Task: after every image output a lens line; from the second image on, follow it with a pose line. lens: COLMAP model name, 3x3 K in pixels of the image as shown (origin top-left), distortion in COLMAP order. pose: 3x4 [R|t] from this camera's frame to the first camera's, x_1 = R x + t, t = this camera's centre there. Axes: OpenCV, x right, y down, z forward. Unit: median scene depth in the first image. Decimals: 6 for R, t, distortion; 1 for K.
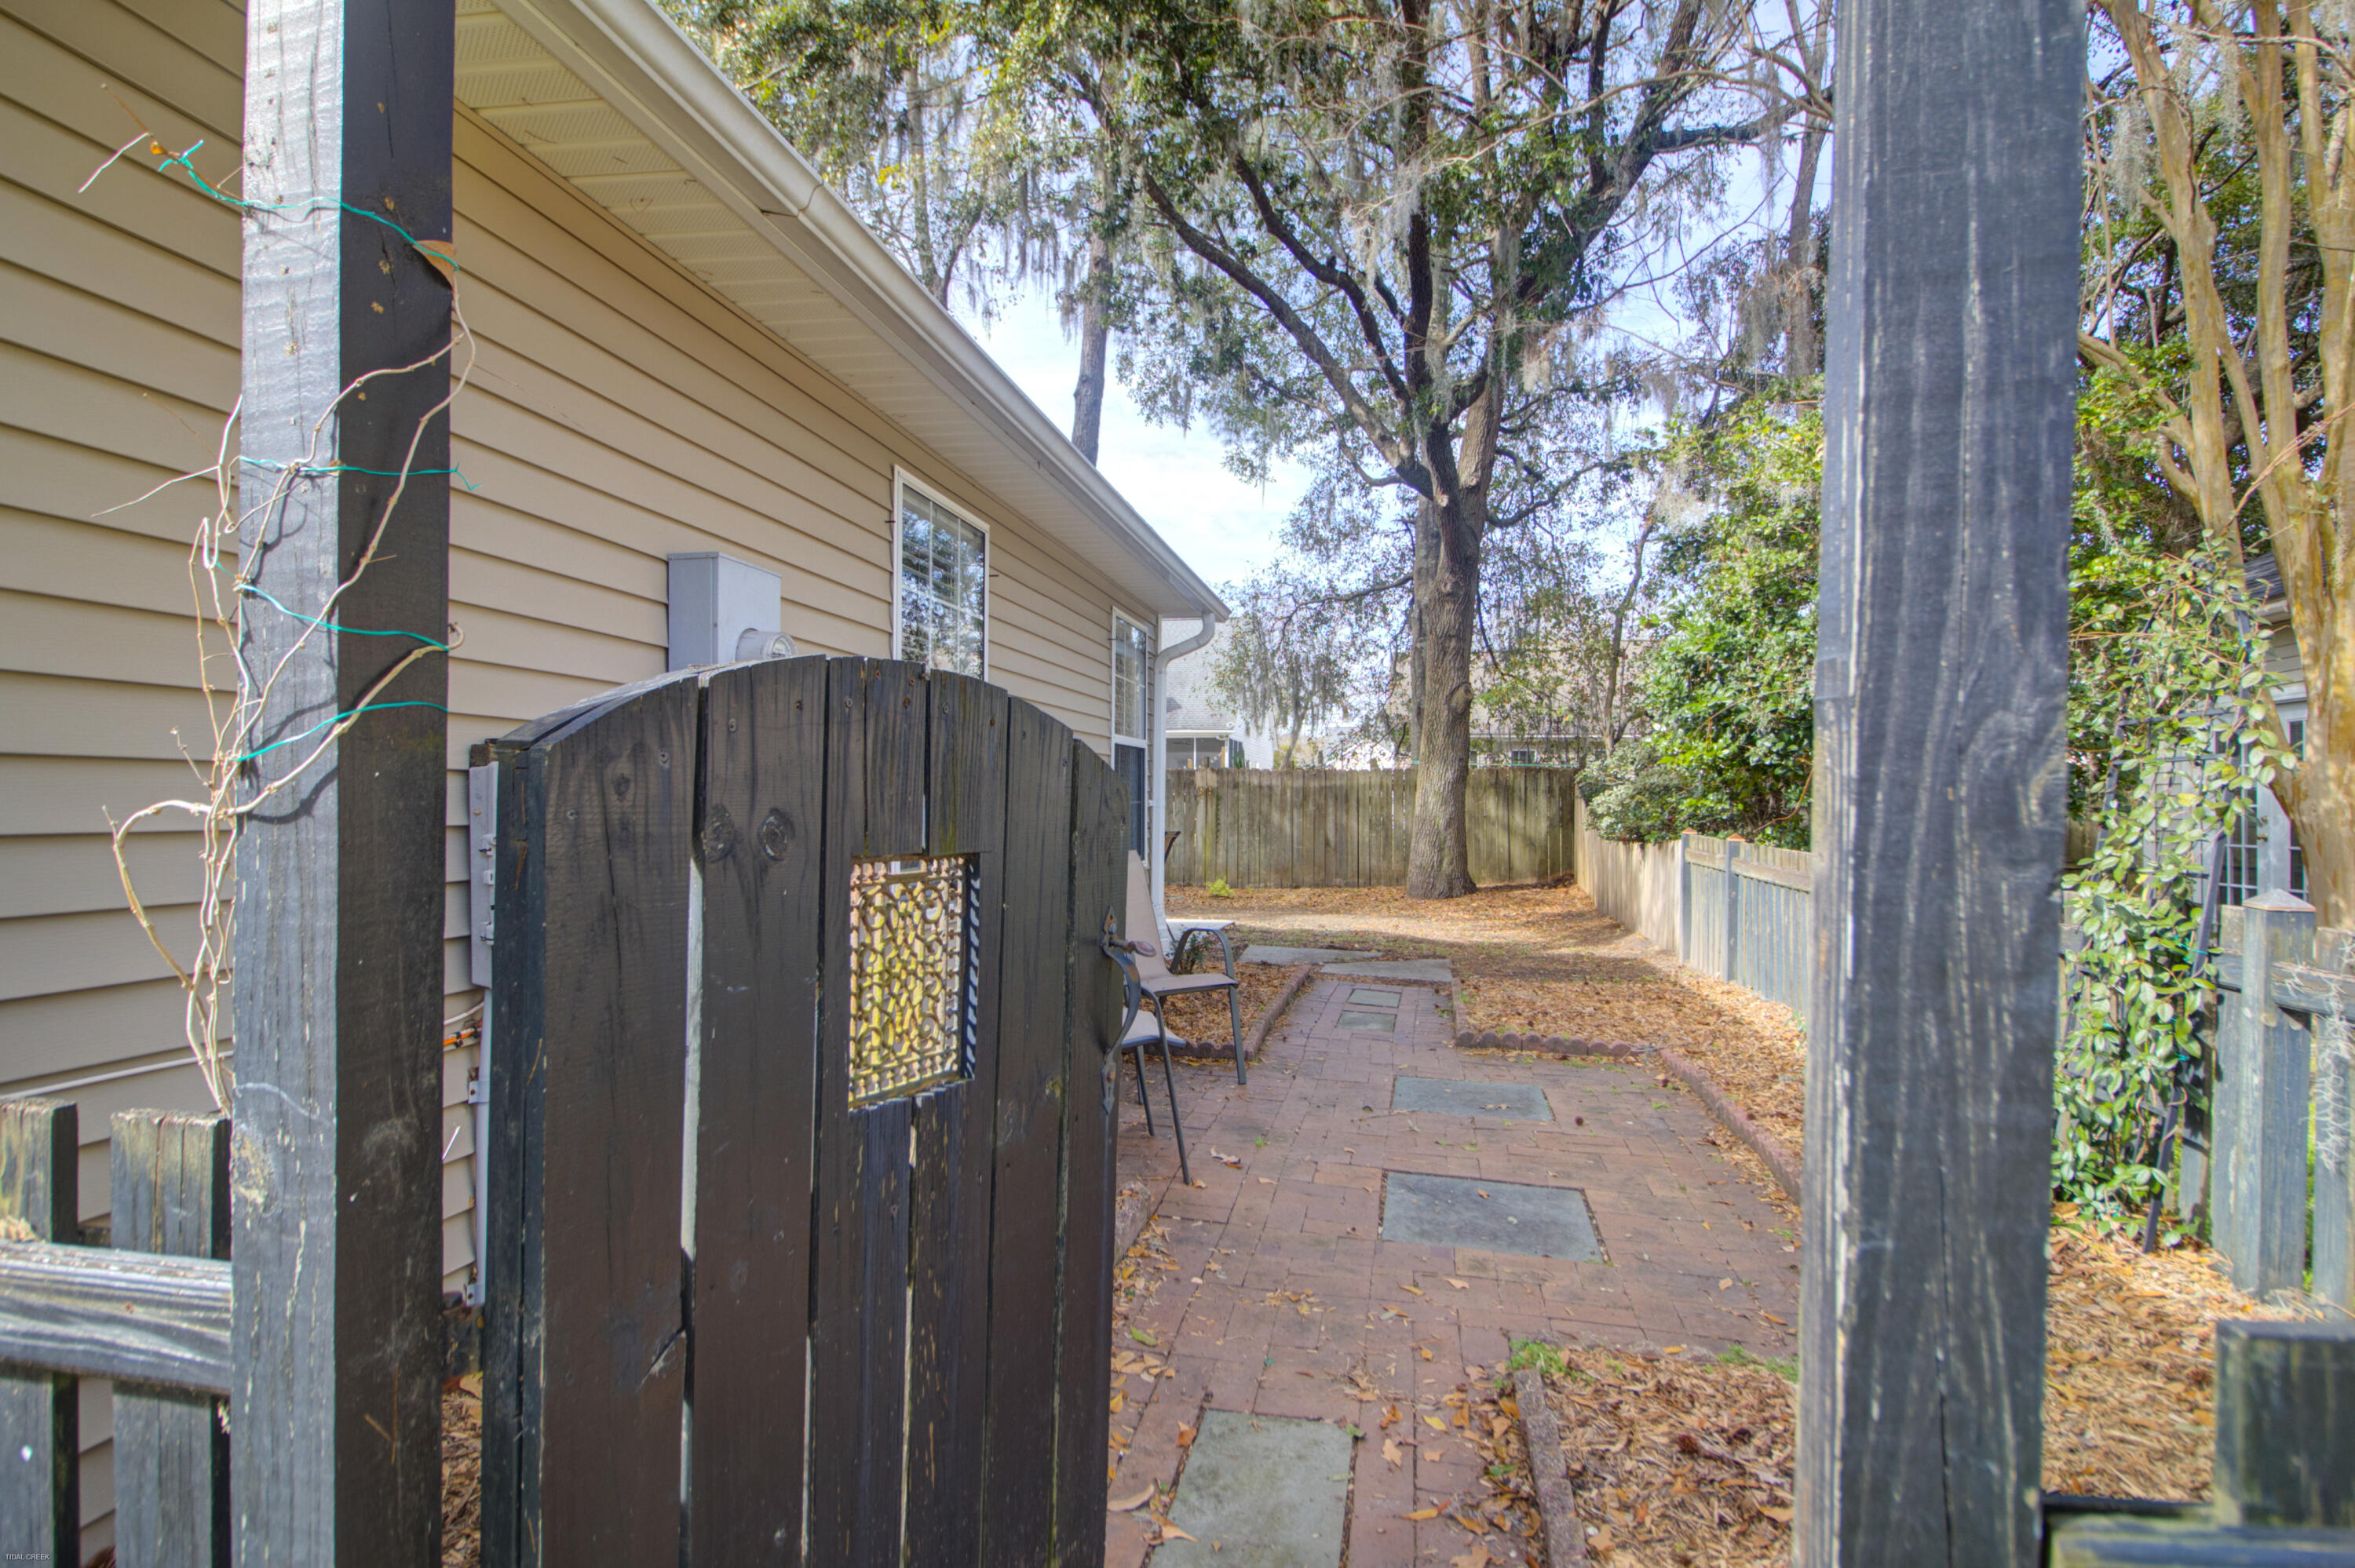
lens RADIAL K [[1217.8, 0, 1177.5], [0, 1217.8, 784.0], [0, 0, 1]] dist [0.001656, -0.012198]
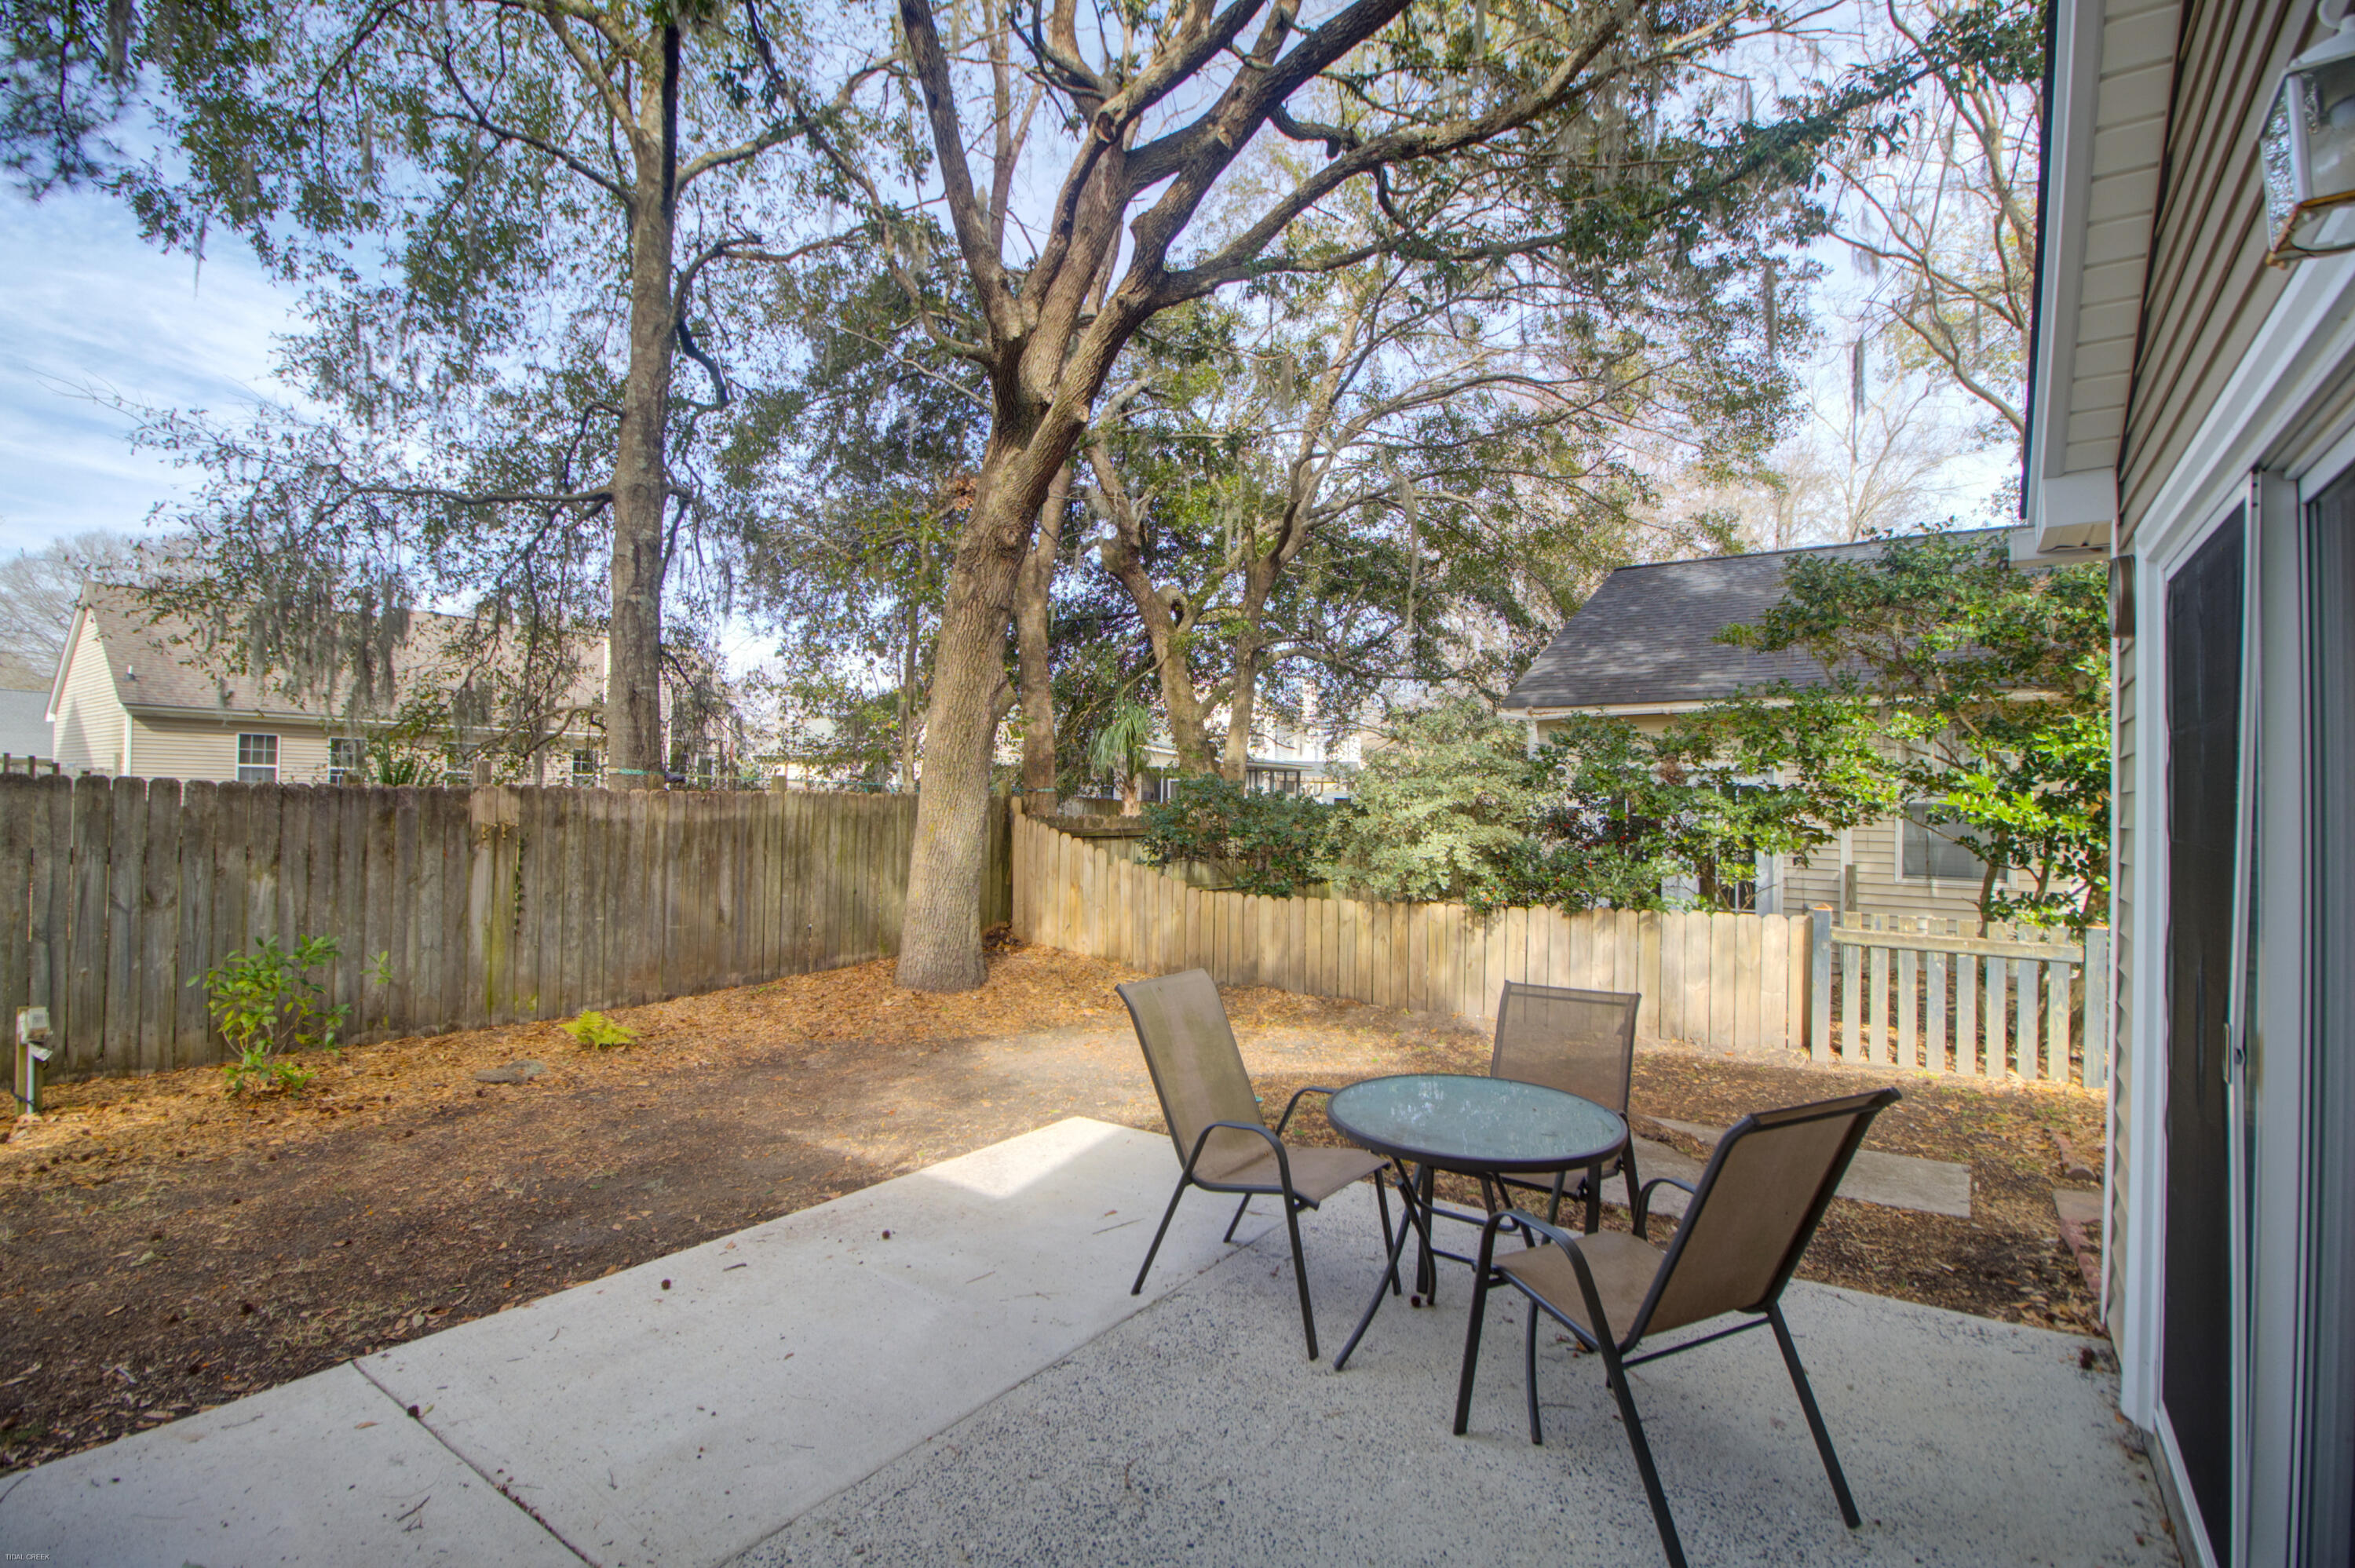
lens RADIAL K [[1080.3, 0, 1177.5], [0, 1080.3, 788.6], [0, 0, 1]] dist [-0.001266, -0.000529]
pose [[0.435535, 0.008643, 0.900130, -0.444608], [-0.023895, 0.999713, 0.001963, -0.034377], [-0.899854, -0.022363, 0.435617, 0.986456]]
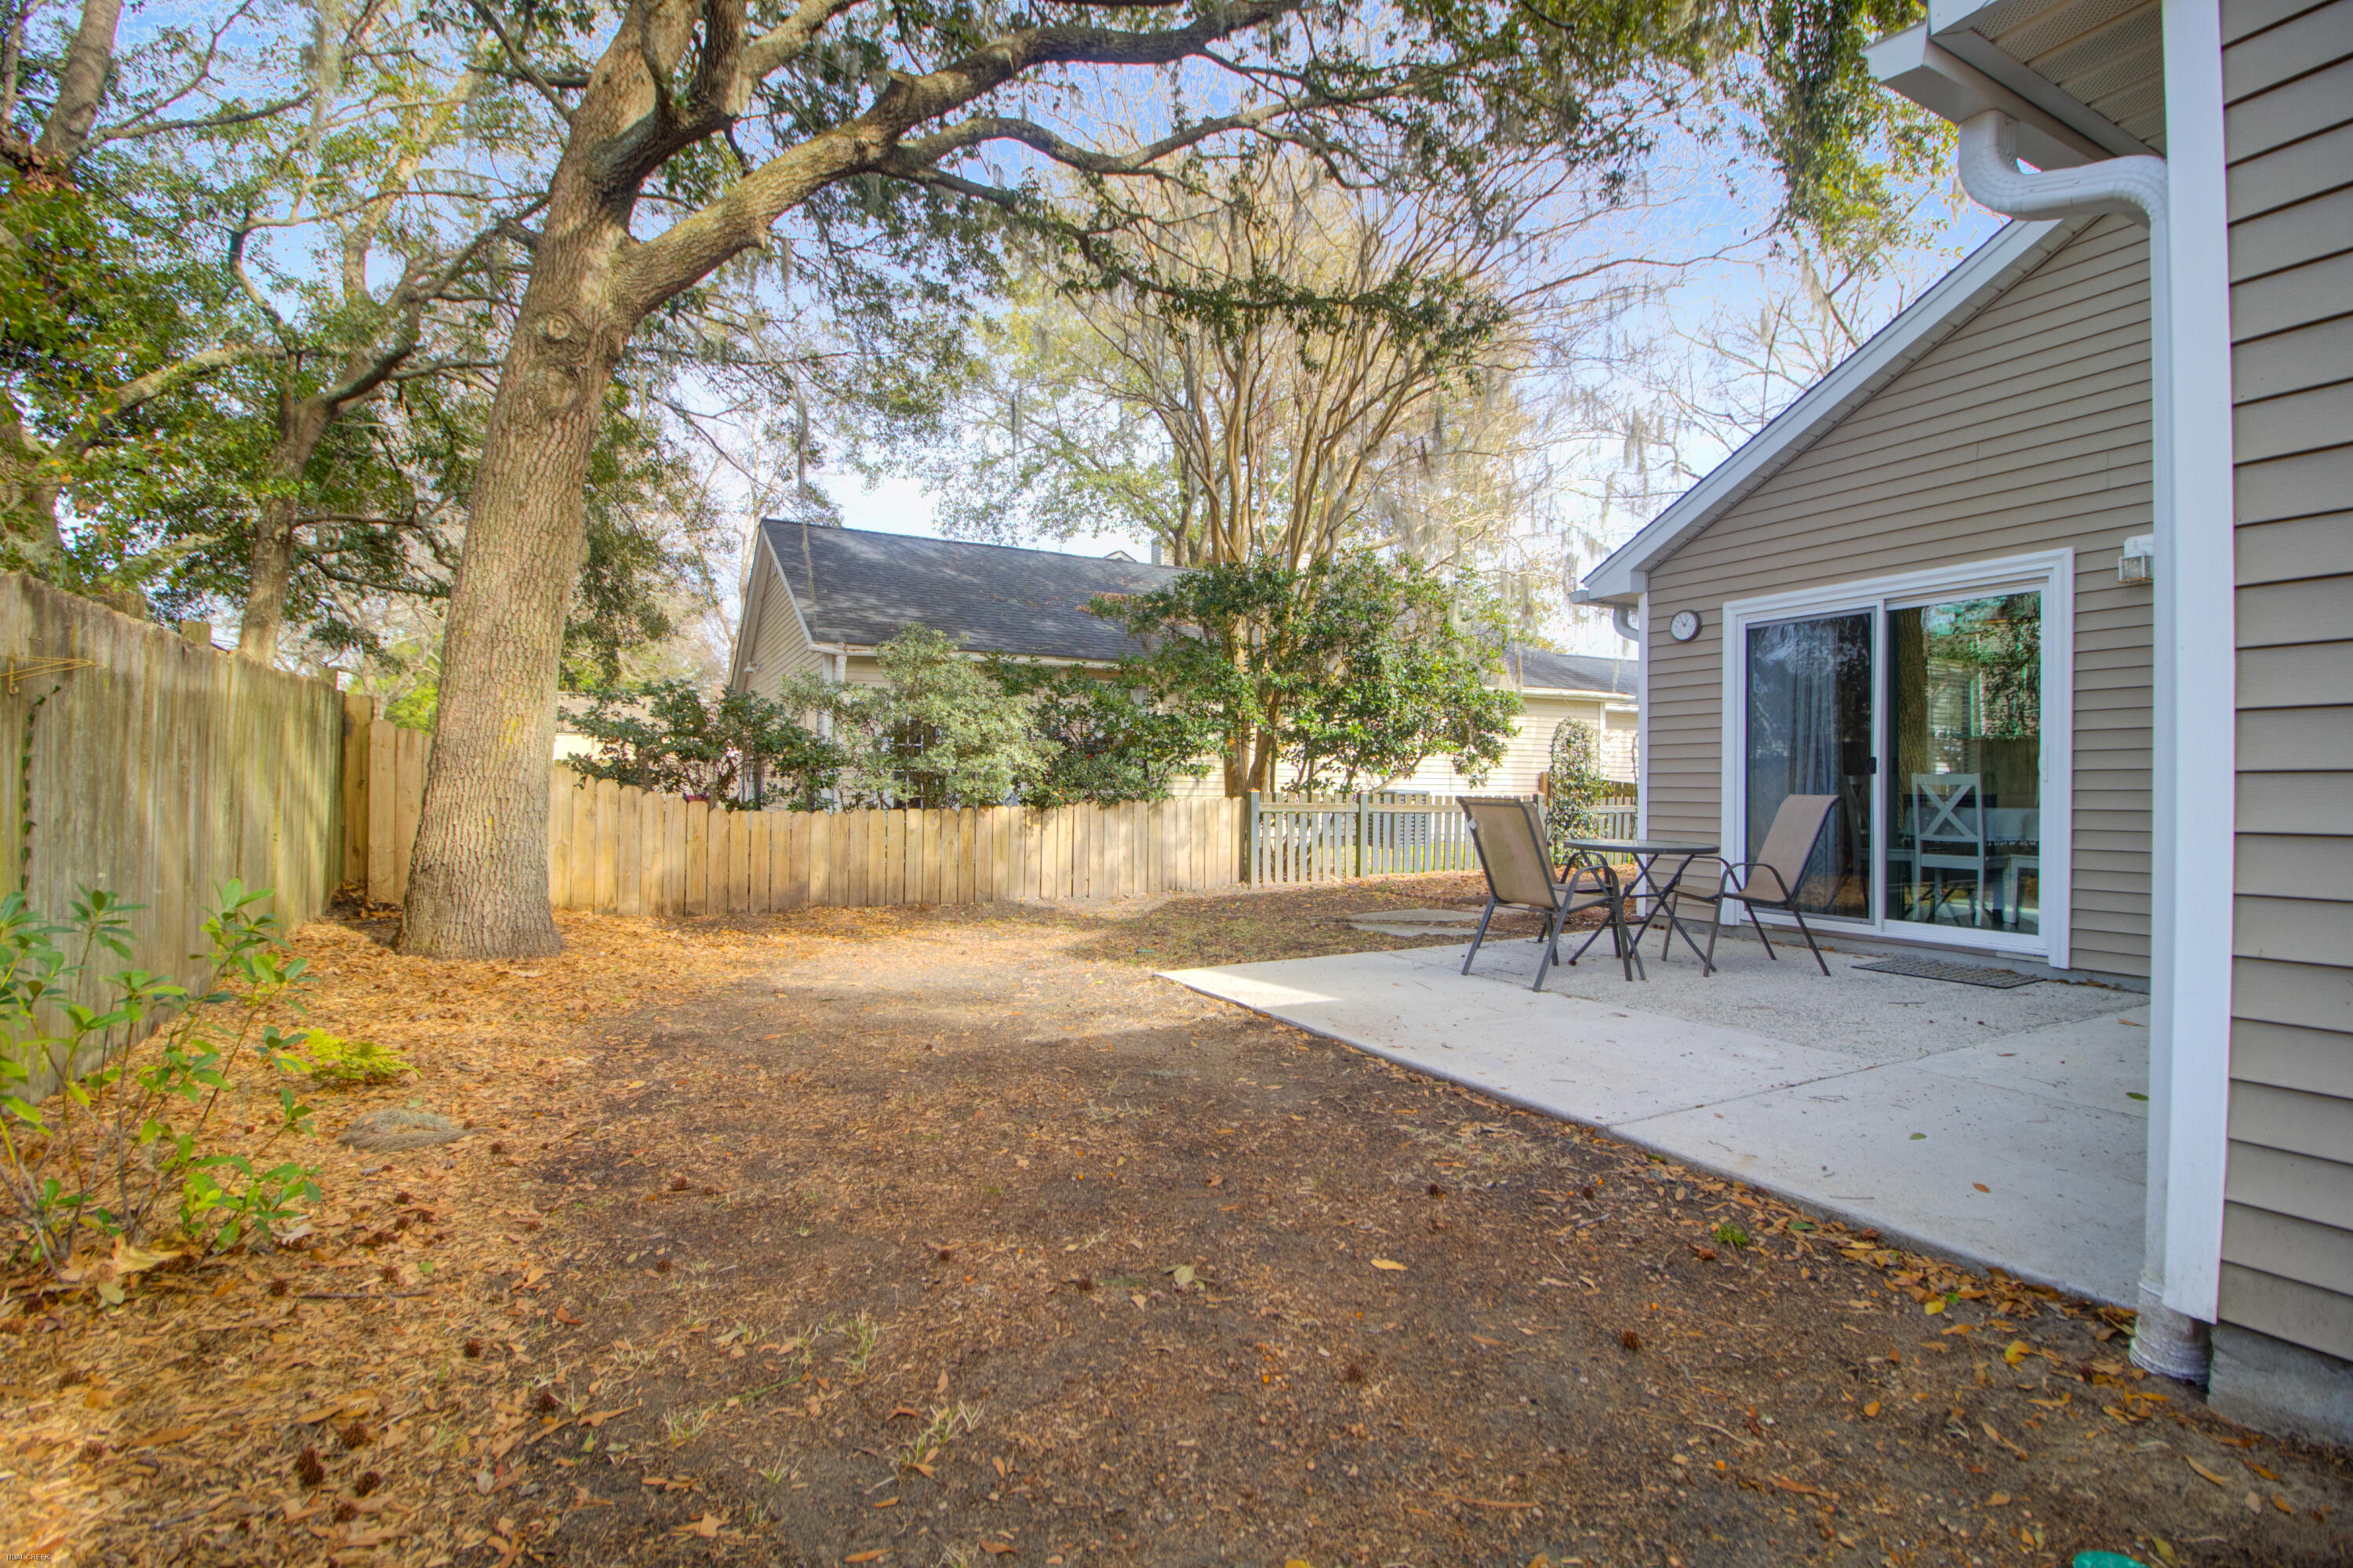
lens RADIAL K [[1079.6, 0, 1176.5], [0, 1079.6, 788.6], [0, 0, 1]] dist [-0.001266, -0.000529]
pose [[-0.623228, -0.012408, 0.781942, -0.446989], [-0.023030, 0.999732, -0.002492, 0.039596], [-0.781701, -0.019561, -0.623347, 1.692189]]
